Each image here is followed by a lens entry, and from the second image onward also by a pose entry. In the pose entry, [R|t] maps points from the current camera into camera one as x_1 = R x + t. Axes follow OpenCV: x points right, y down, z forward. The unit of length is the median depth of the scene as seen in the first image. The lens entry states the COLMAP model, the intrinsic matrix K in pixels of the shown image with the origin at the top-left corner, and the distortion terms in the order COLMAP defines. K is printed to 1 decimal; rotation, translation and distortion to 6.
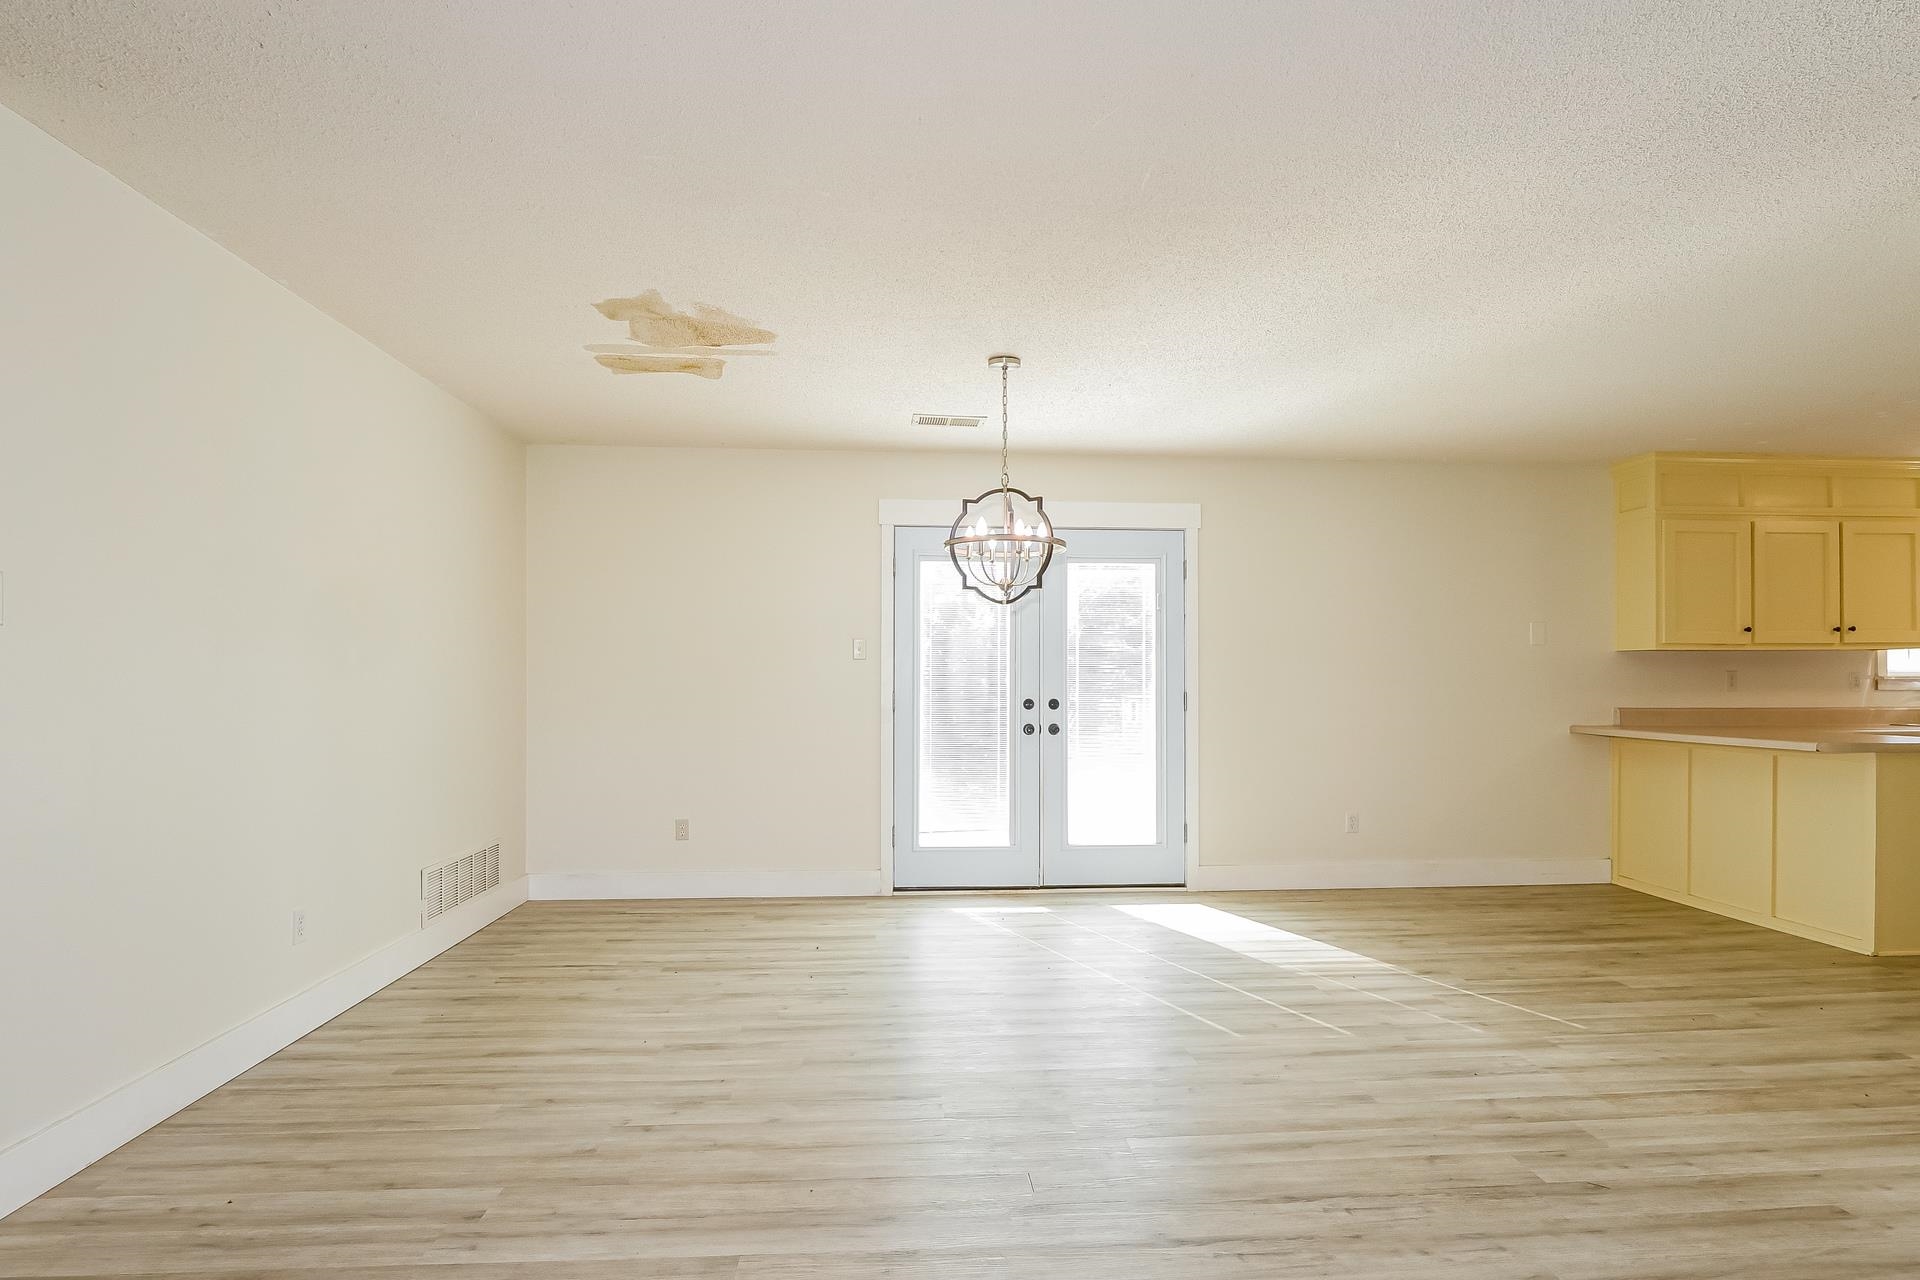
lens RADIAL K [[946.3, 0, 952.3], [0, 946.3, 670.4], [0, 0, 1]] dist [-0.014410, -0.002270]
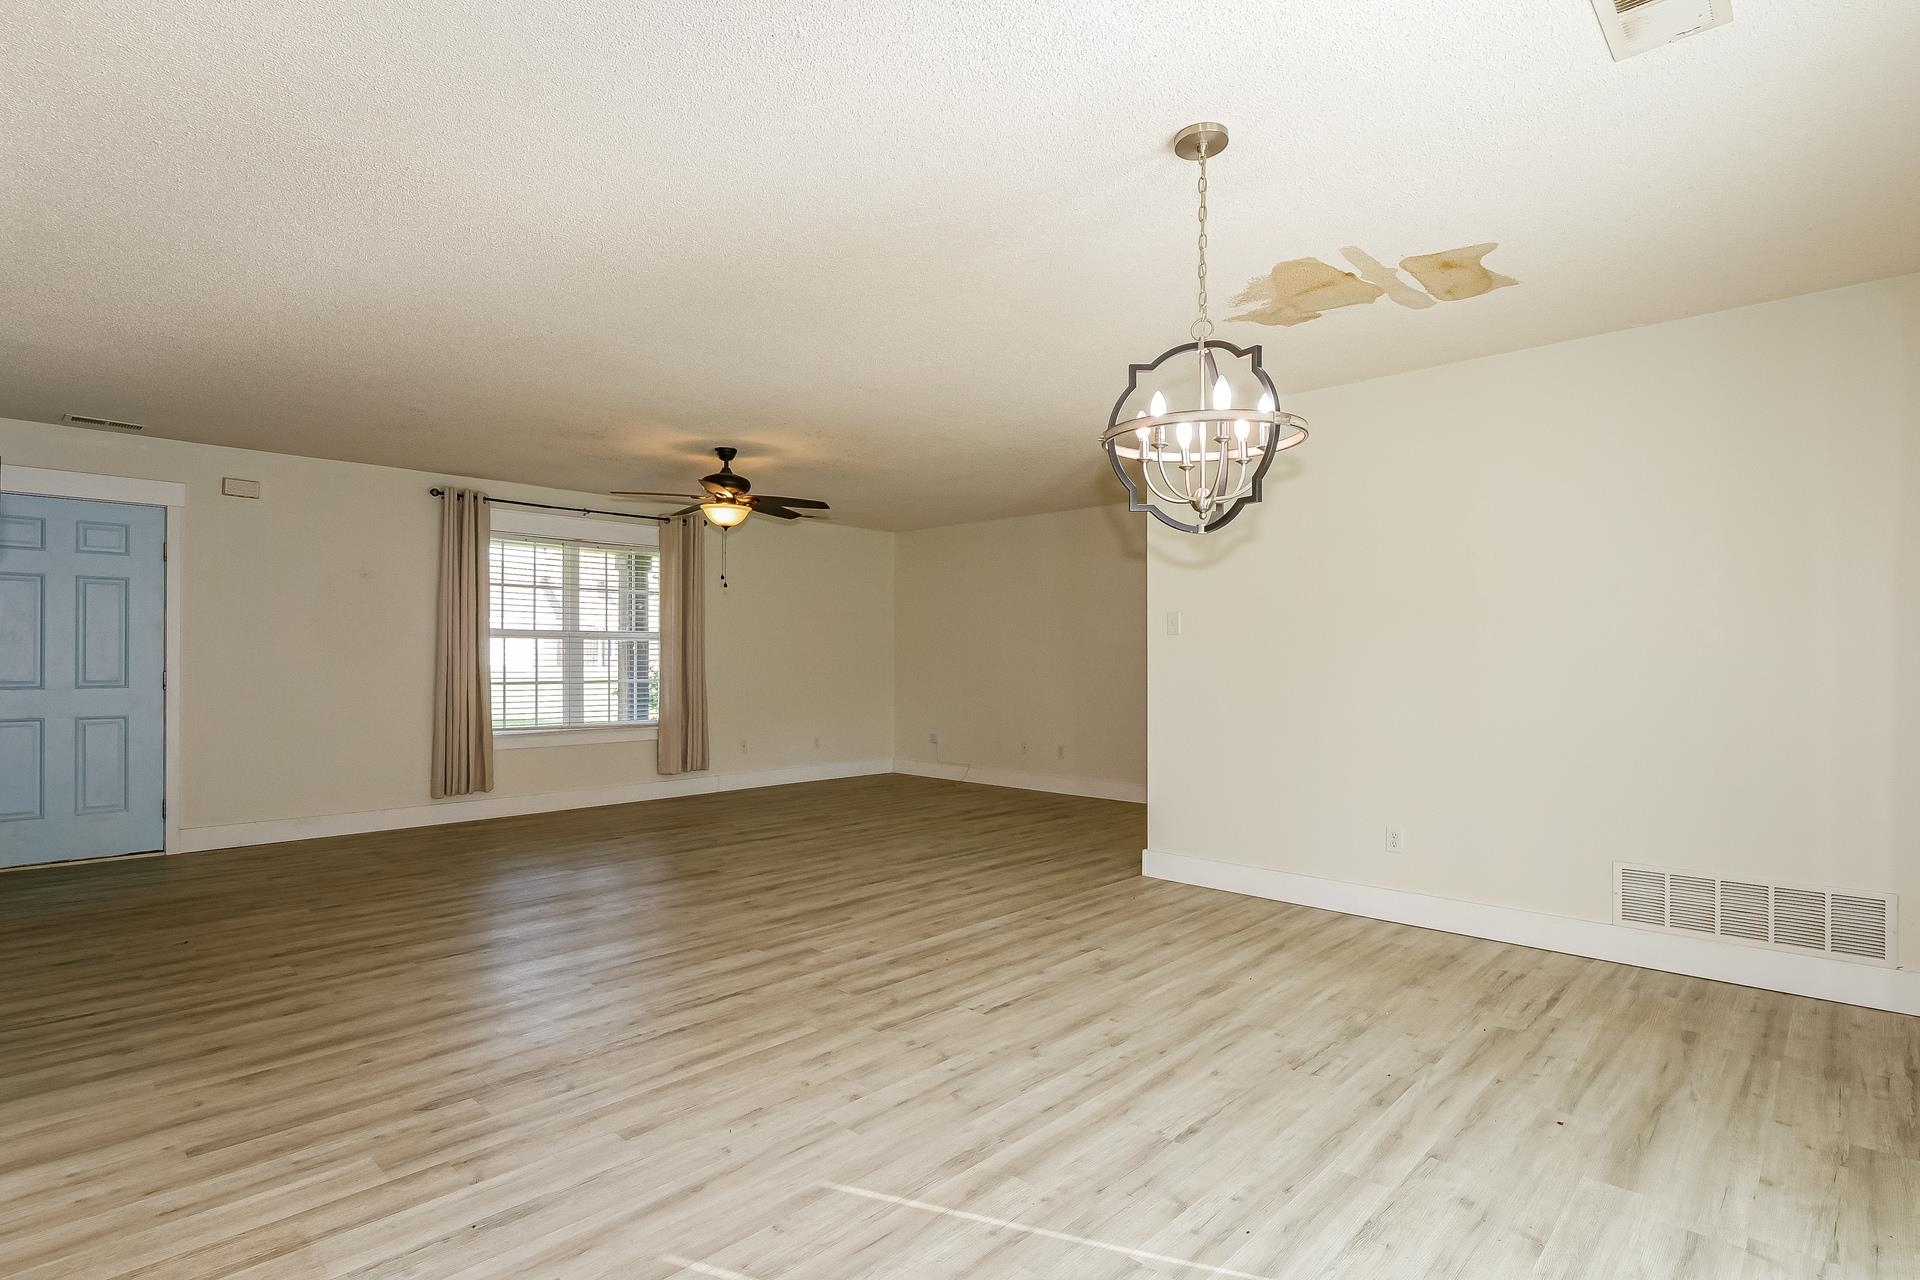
lens RADIAL K [[946.3, 0, 956.9], [0, 946.3, 650.2], [0, 0, 1]] dist [-0.014410, -0.002270]
pose [[-0.731860, -0.007488, -0.681414, 0.535175], [0.004998, 0.999854, -0.016355, 0.014962], [0.681437, -0.015375, -0.731716, 1.217657]]
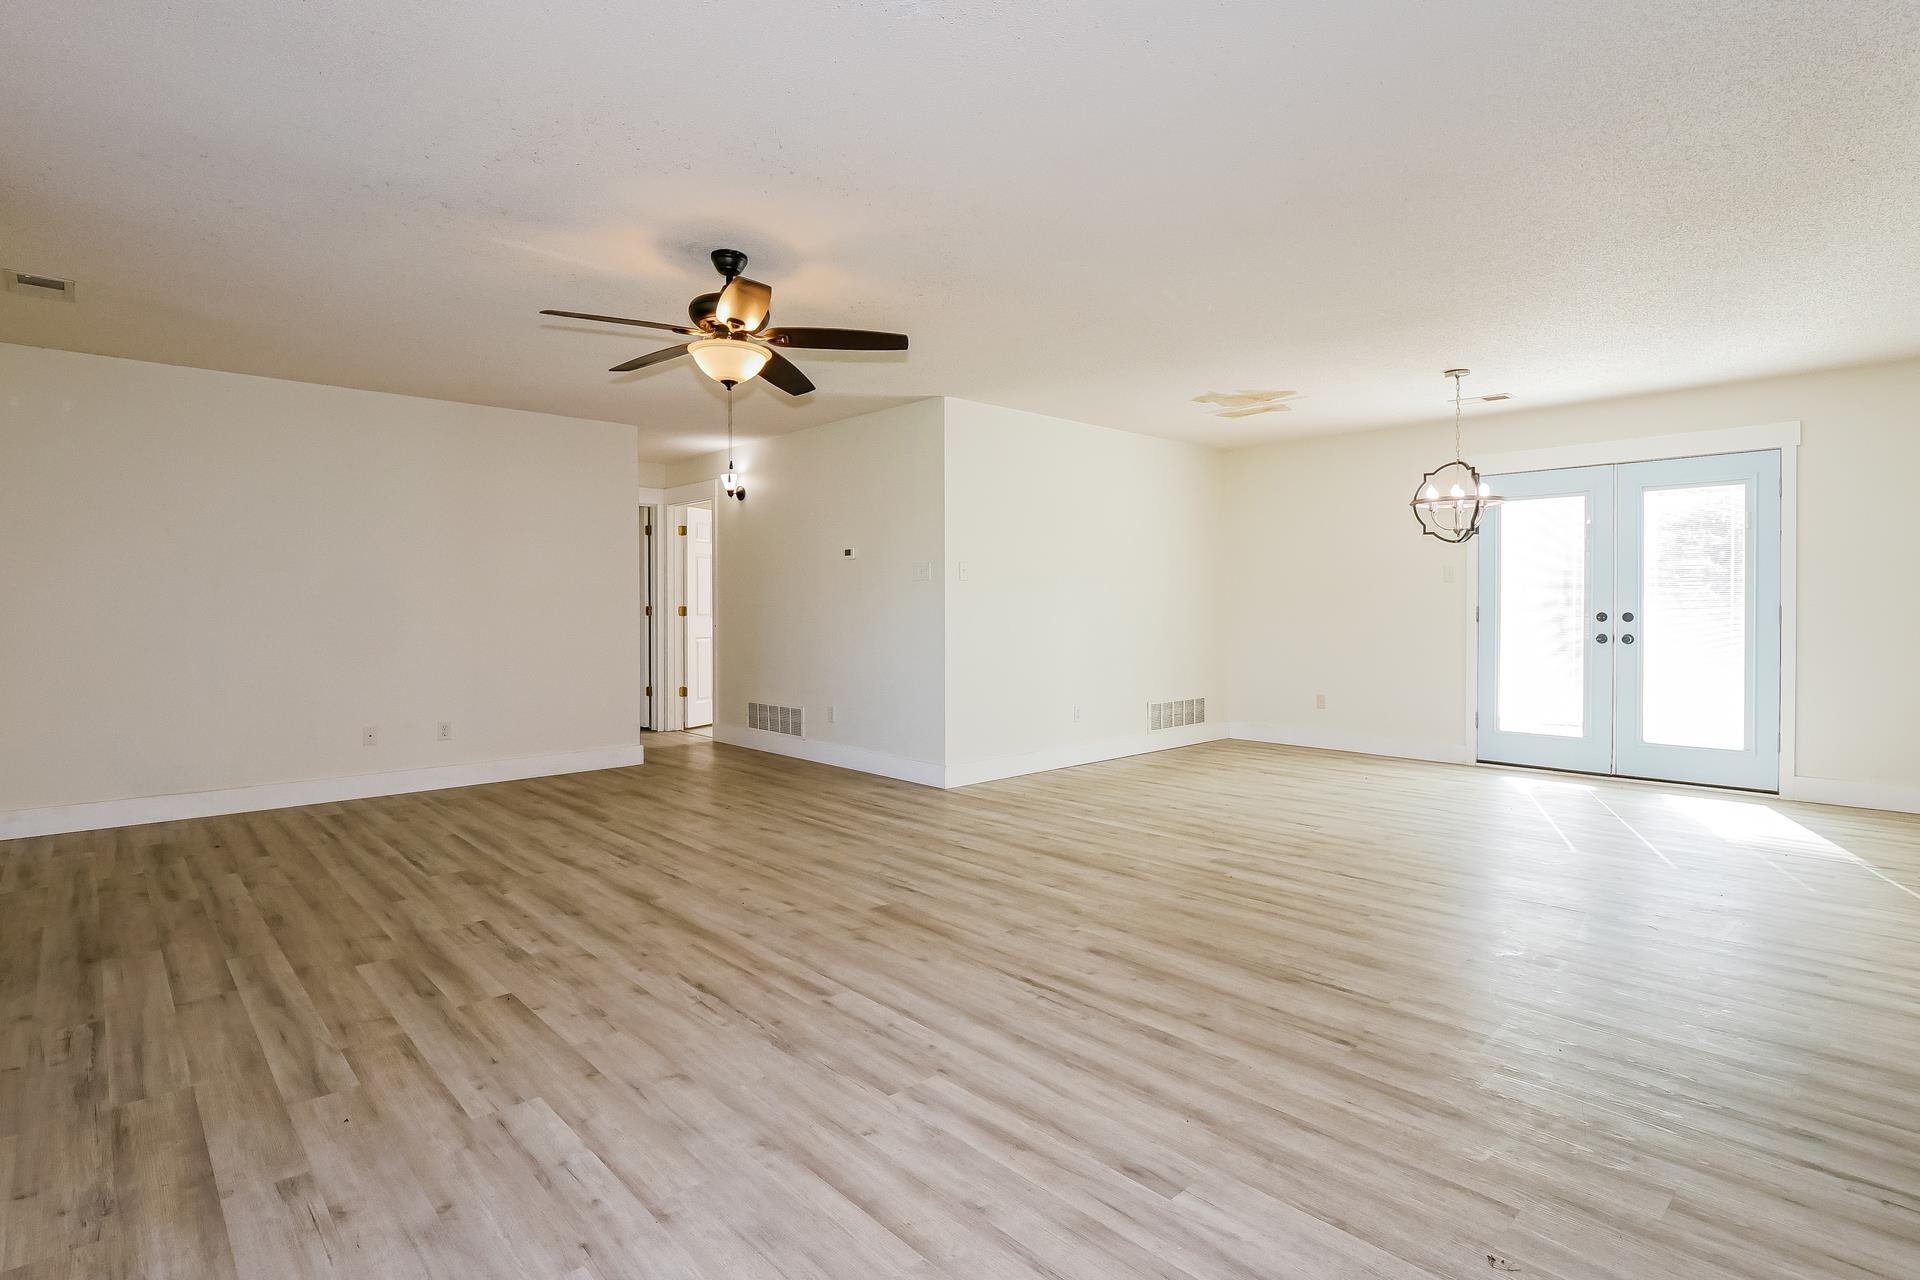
lens RADIAL K [[946.3, 0, 954.7], [0, 946.3, 606.4], [0, 0, 1]] dist [-0.014410, -0.002270]
pose [[0.628233, -0.002946, -0.778020, 0.625936], [0.012219, 0.999907, 0.006081, 0.007631], [0.777930, -0.013327, 0.628210, -0.447763]]
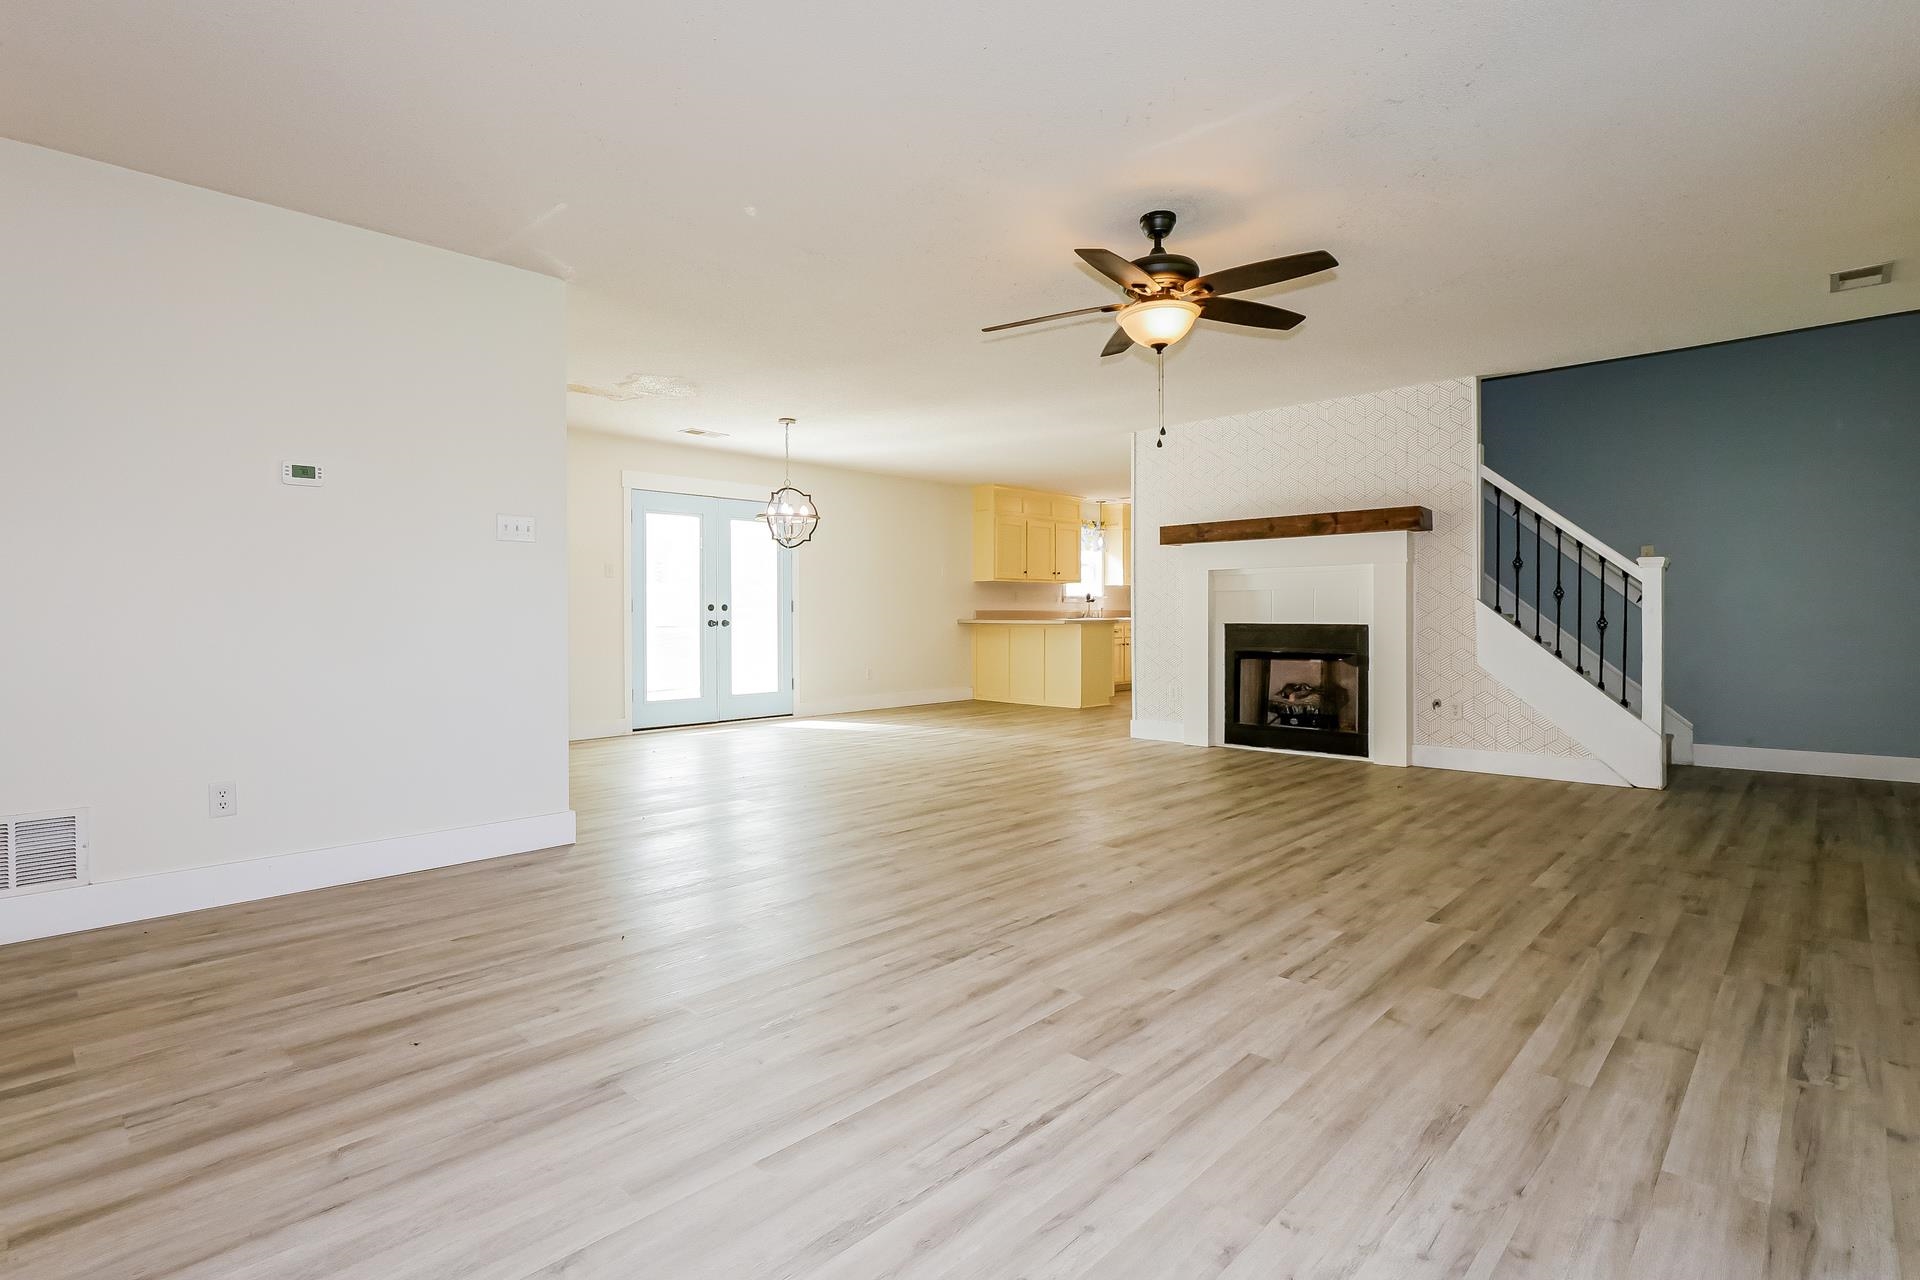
lens RADIAL K [[946.3, 0, 935.2], [0, 946.3, 621.3], [0, 0, 1]] dist [-0.014410, -0.002270]
pose [[0.744489, -0.008758, 0.667577, -0.914841], [-0.003560, 0.999848, 0.017088, 0.039580], [-0.667625, -0.015099, 0.744345, -0.567154]]
